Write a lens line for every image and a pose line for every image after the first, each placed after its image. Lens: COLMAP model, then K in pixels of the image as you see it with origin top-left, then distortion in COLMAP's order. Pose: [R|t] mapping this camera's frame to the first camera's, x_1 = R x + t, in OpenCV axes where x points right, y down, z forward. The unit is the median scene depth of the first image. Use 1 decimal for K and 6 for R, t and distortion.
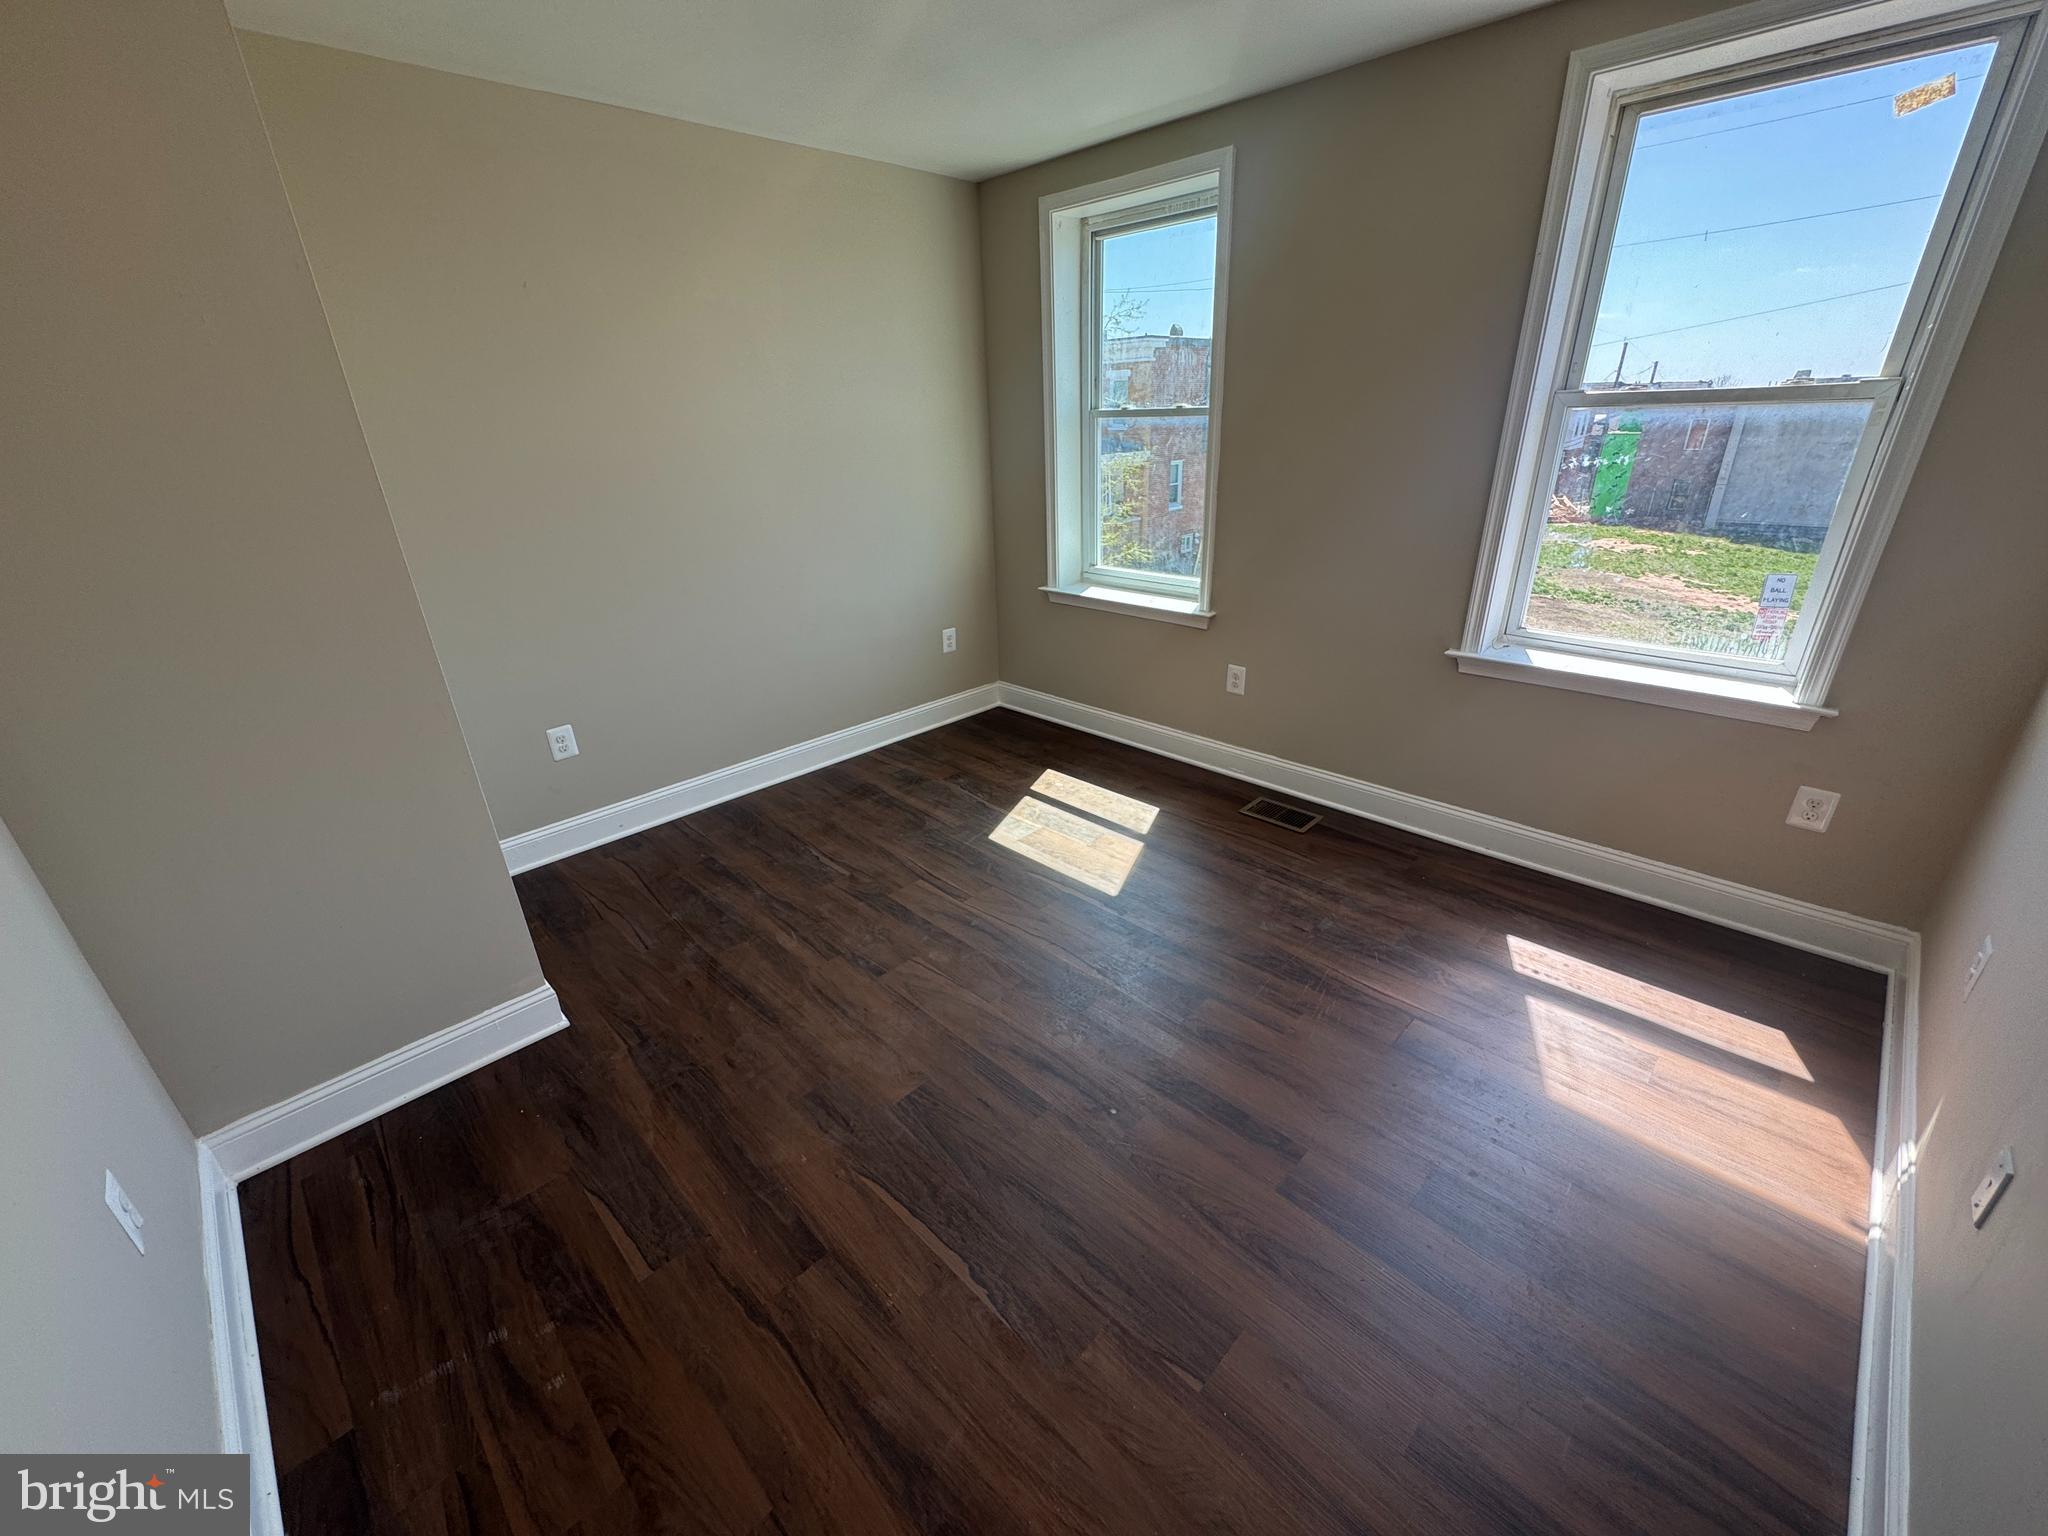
lens RADIAL K [[819.8, 0, 1024.0], [0, 819.8, 768.0], [0, 0, 1]] dist [-0.001919, 0.000004]
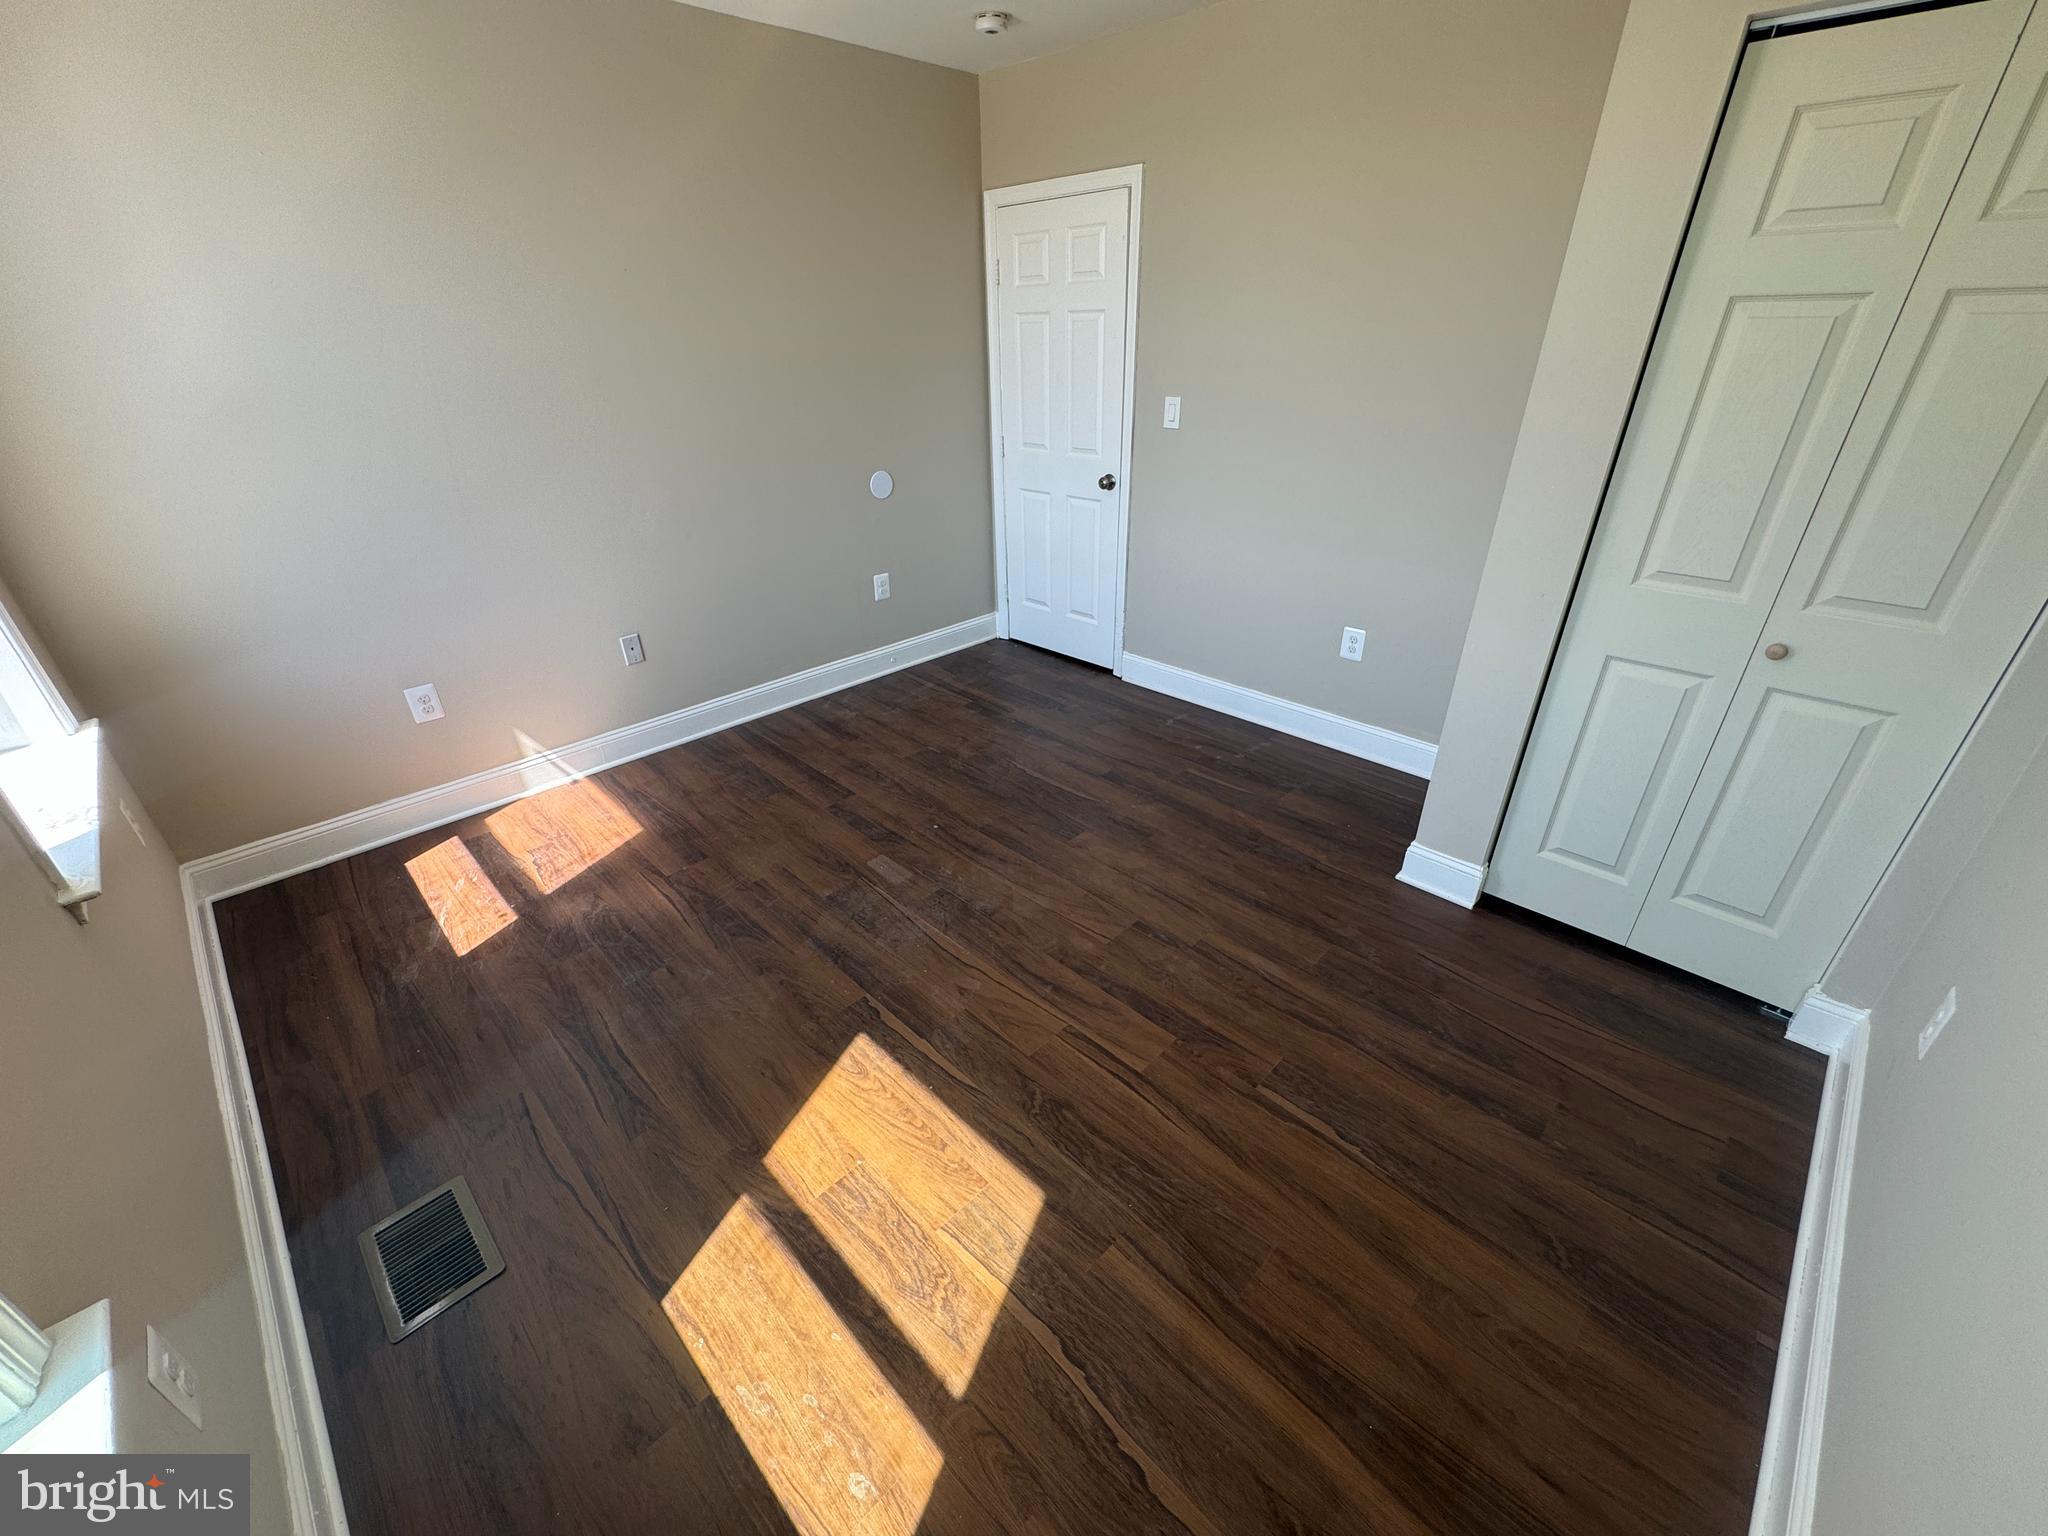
lens RADIAL K [[819.8, 0, 1024.0], [0, 819.8, 768.0], [0, 0, 1]] dist [-0.001919, 0.000004]
pose [[-0.998896, 0.041689, 0.021638, -0.059961], [0.042603, 0.610190, 0.791109, -0.555373], [0.019777, 0.791158, -0.611292, 1.252321]]
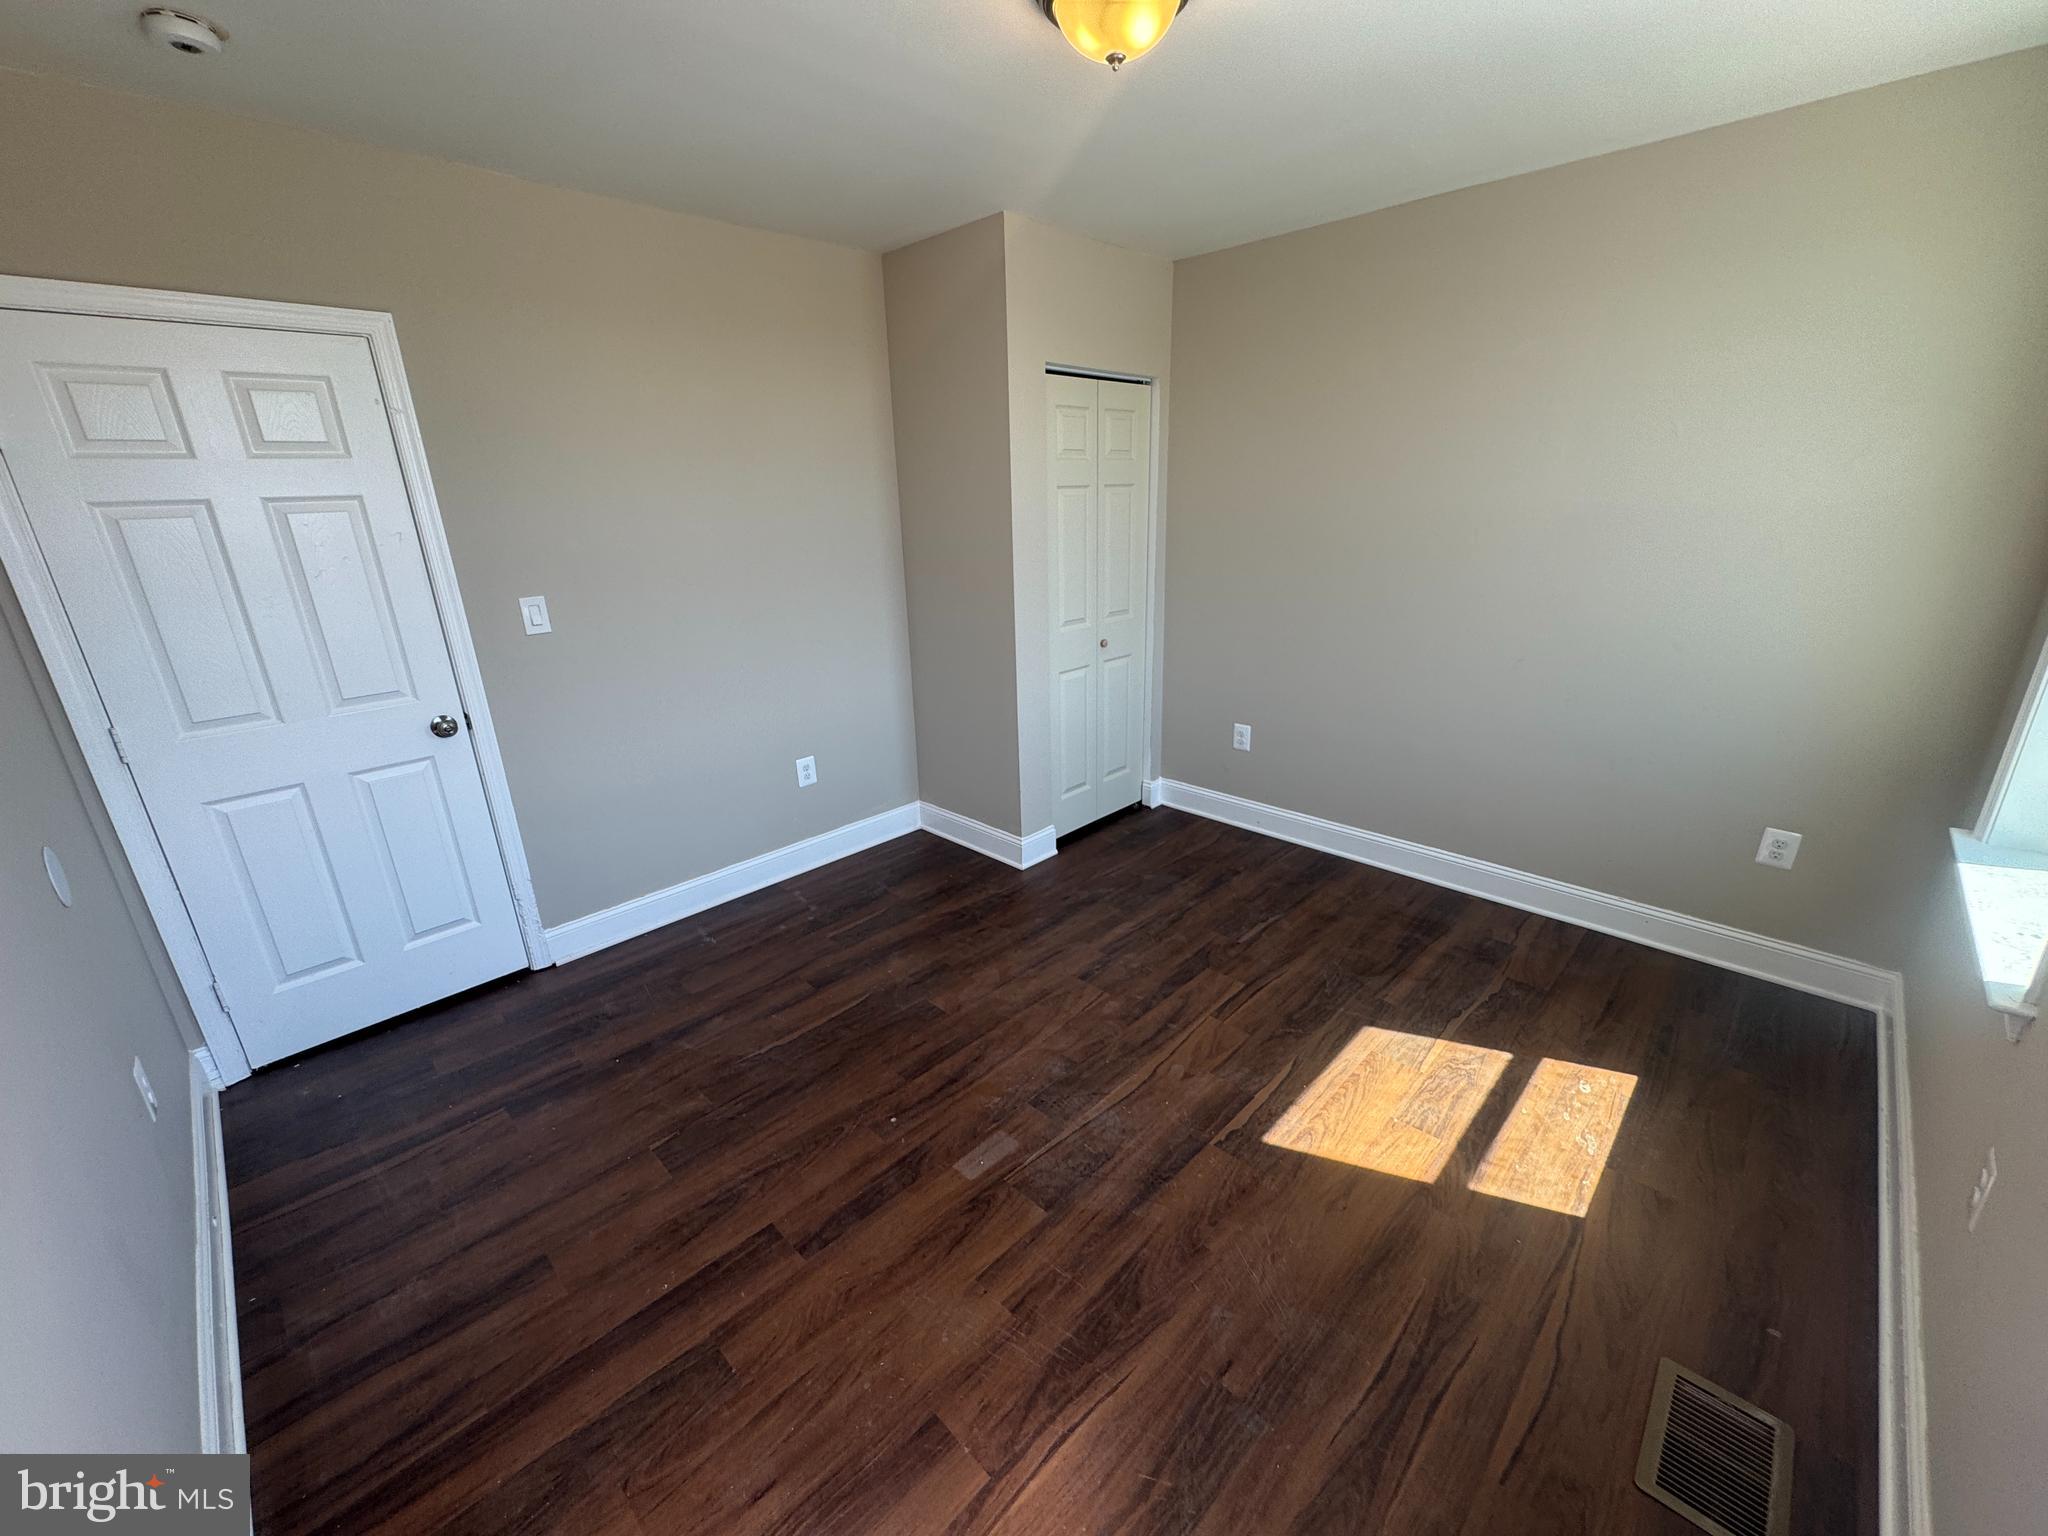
lens RADIAL K [[819.8, 0, 1024.0], [0, 819.8, 768.0], [0, 0, 1]] dist [-0.001919, 0.000004]
pose [[0.006384, 0.347831, -0.937536, 0.675246], [-0.380184, 0.867996, 0.319442, -0.284508], [0.924889, 0.354397, 0.137781, 0.578084]]
